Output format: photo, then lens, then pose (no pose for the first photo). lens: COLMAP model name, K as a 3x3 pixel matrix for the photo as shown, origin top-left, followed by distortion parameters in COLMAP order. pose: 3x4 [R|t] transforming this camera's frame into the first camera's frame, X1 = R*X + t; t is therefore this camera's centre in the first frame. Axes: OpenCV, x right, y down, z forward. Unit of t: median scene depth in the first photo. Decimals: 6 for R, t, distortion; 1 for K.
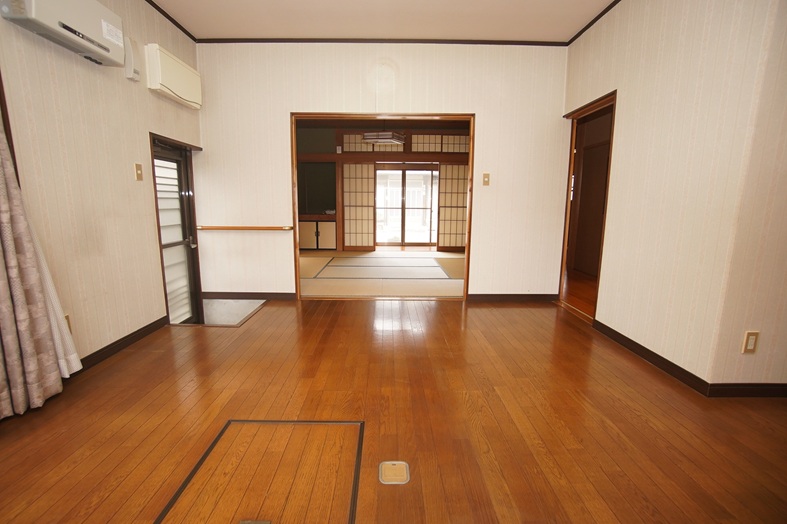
lens RADIAL K [[341.7, 0, 382.3], [0, 341.7, 258.1], [0, 0, 1]] dist [-0.023012, 0.004023]
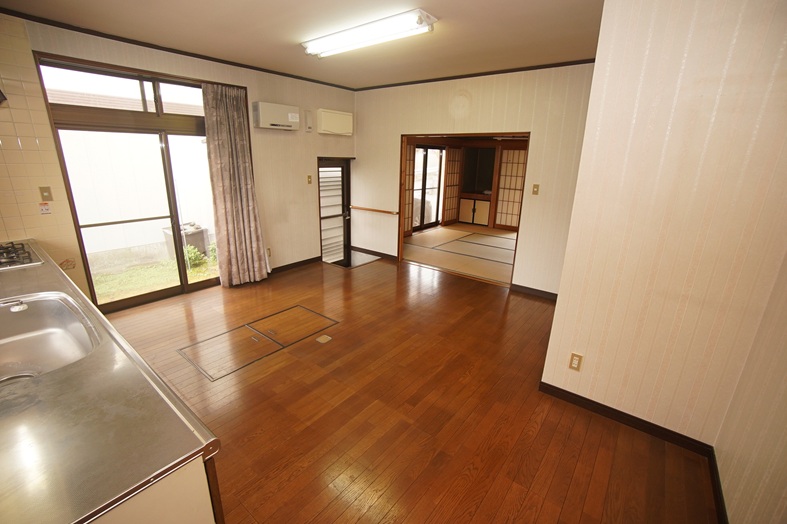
lens RADIAL K [[341.7, 0, 388.0], [0, 341.7, 263.2], [0, 0, 1]] dist [-0.023012, 0.004023]
pose [[0.780594, 0.196852, -0.593230, 0.315287], [-0.116352, 0.978285, 0.171524, -0.062682], [0.614113, -0.064867, 0.786548, -0.103980]]
